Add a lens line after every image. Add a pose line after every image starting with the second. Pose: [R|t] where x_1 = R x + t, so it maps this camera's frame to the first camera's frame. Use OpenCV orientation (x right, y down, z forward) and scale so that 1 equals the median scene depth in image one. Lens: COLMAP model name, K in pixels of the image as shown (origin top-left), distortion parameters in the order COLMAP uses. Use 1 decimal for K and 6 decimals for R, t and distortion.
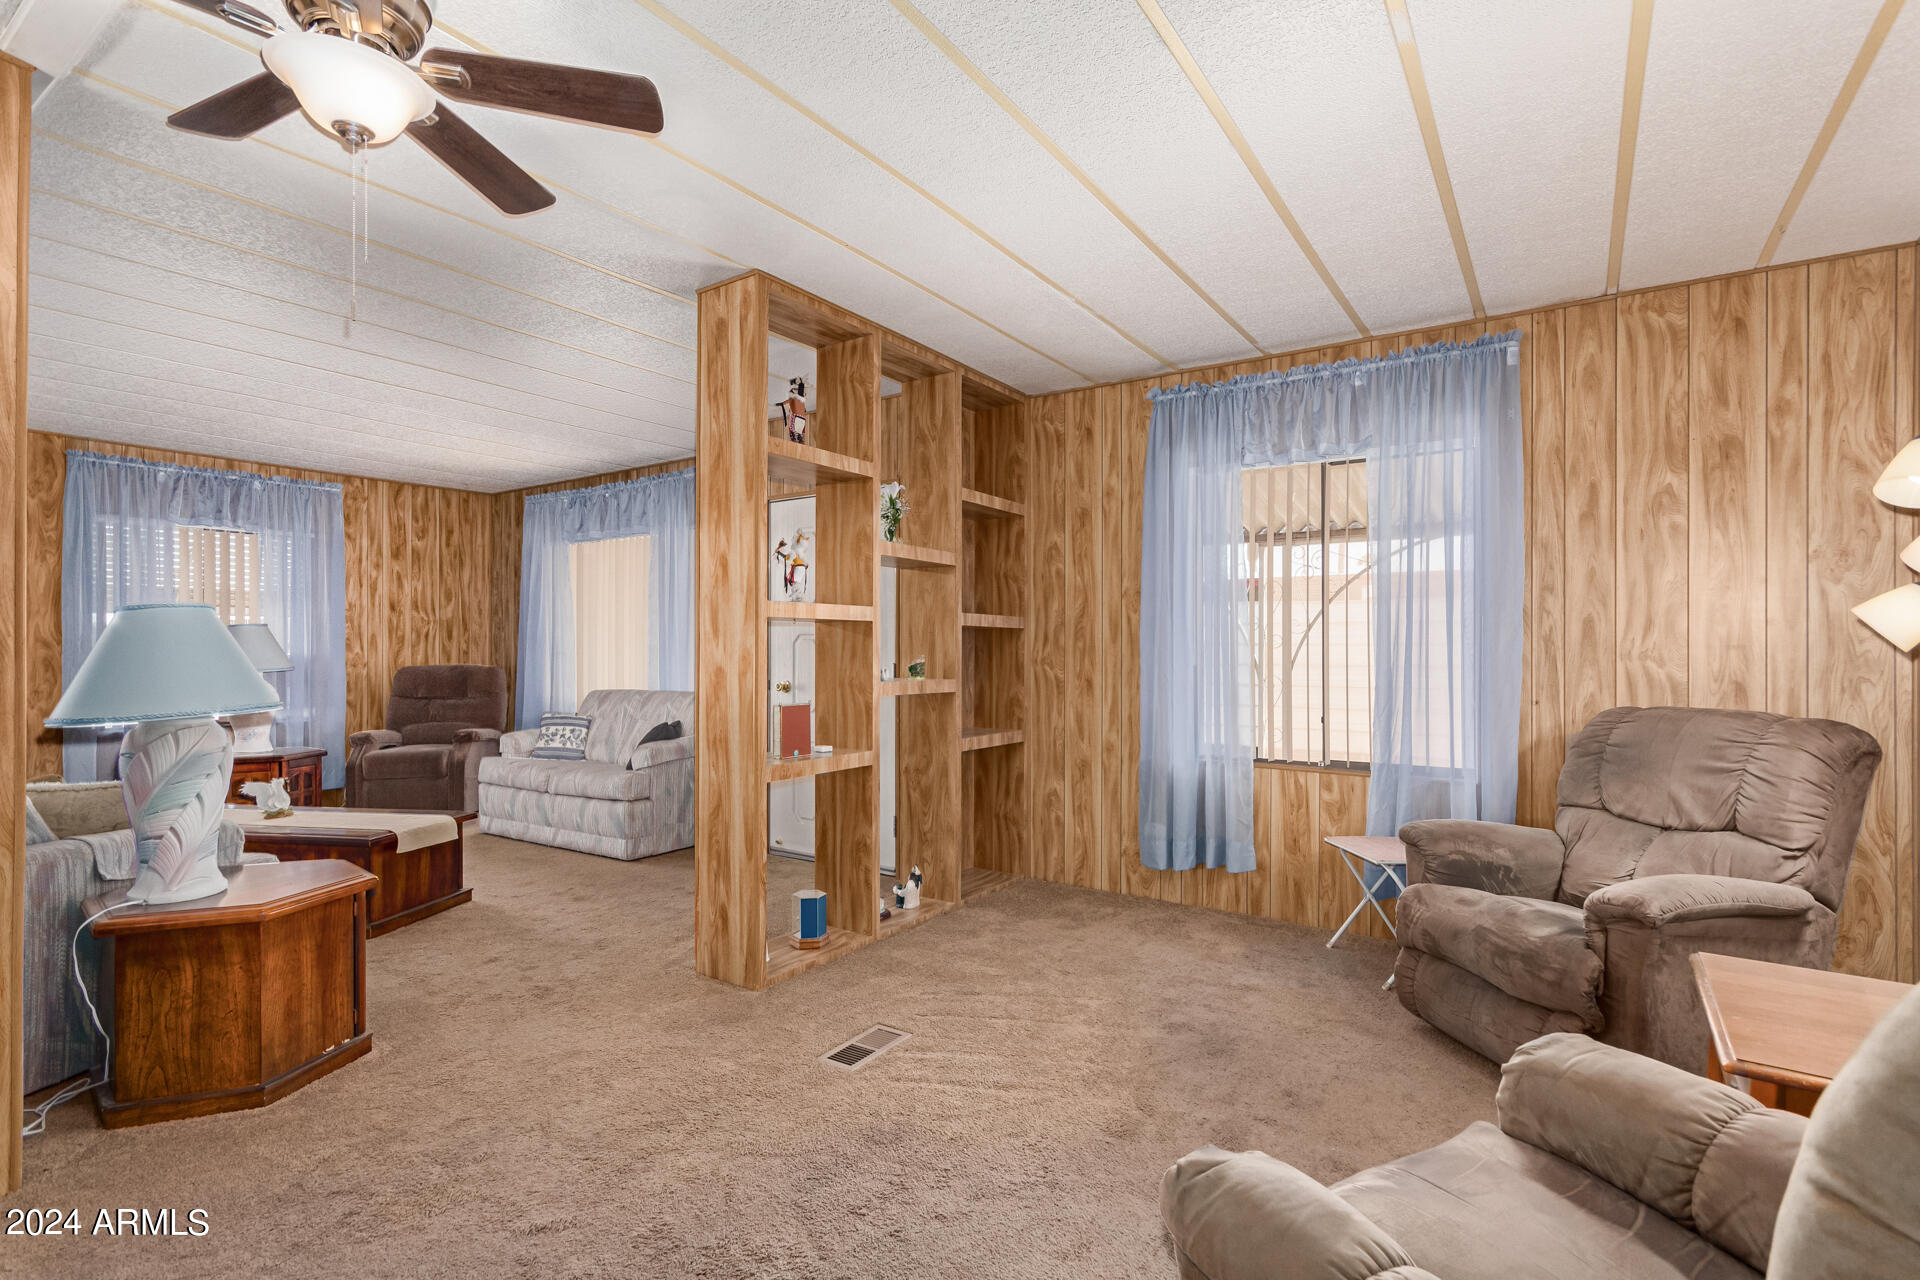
lens RADIAL K [[913.0, 0, 946.8], [0, 913.0, 646.7], [0, 0, 1]] dist [0.004455, -0.000408]
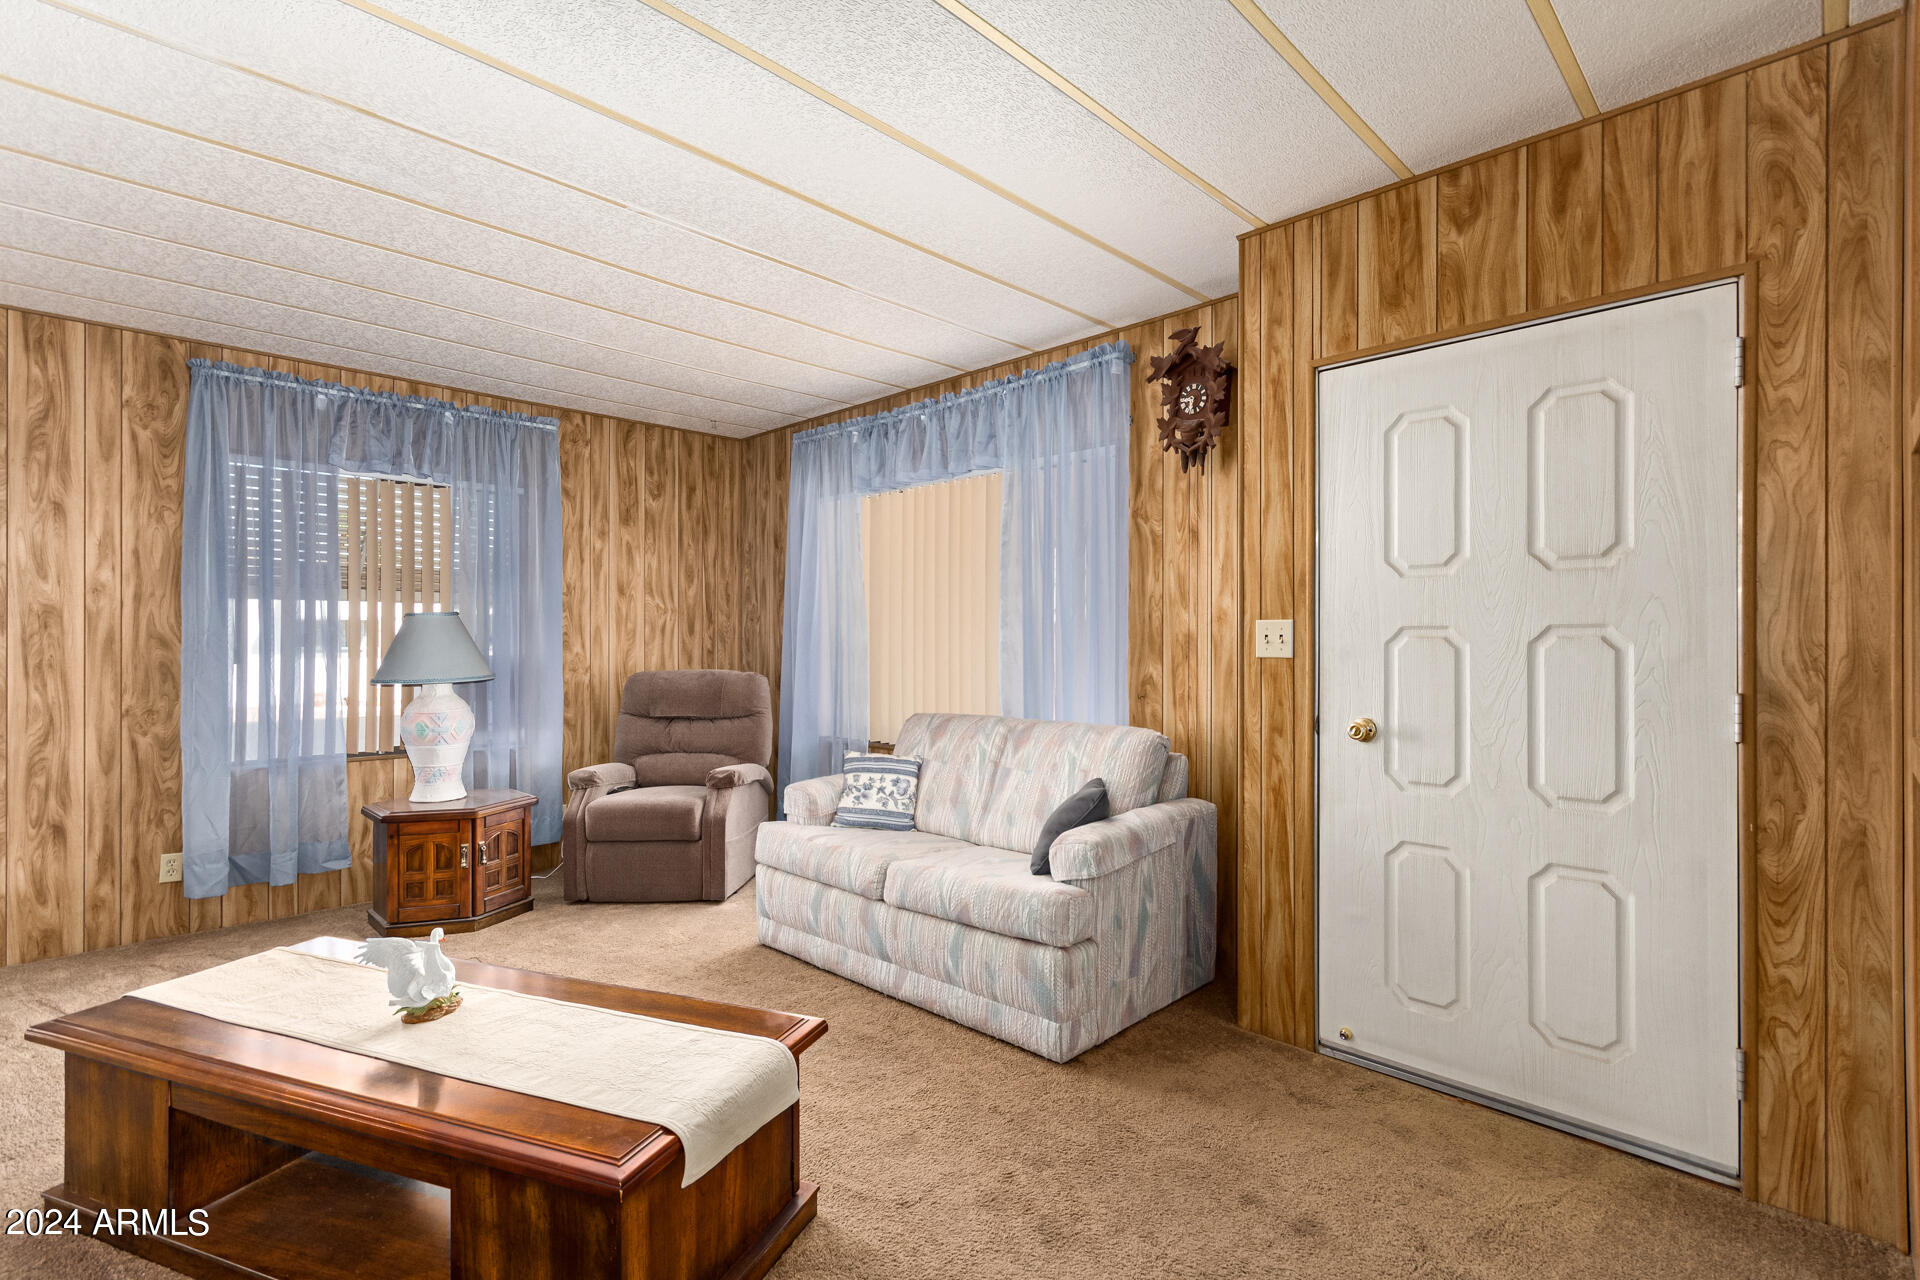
lens RADIAL K [[913.0, 0, 973.8], [0, 913.0, 637.5], [0, 0, 1]] dist [0.004455, -0.000408]
pose [[0.987595, -0.000385, -0.157024, -0.240892], [0.000007, 0.999997, -0.002404, -0.004616], [0.157024, 0.002373, 0.987592, 0.364911]]
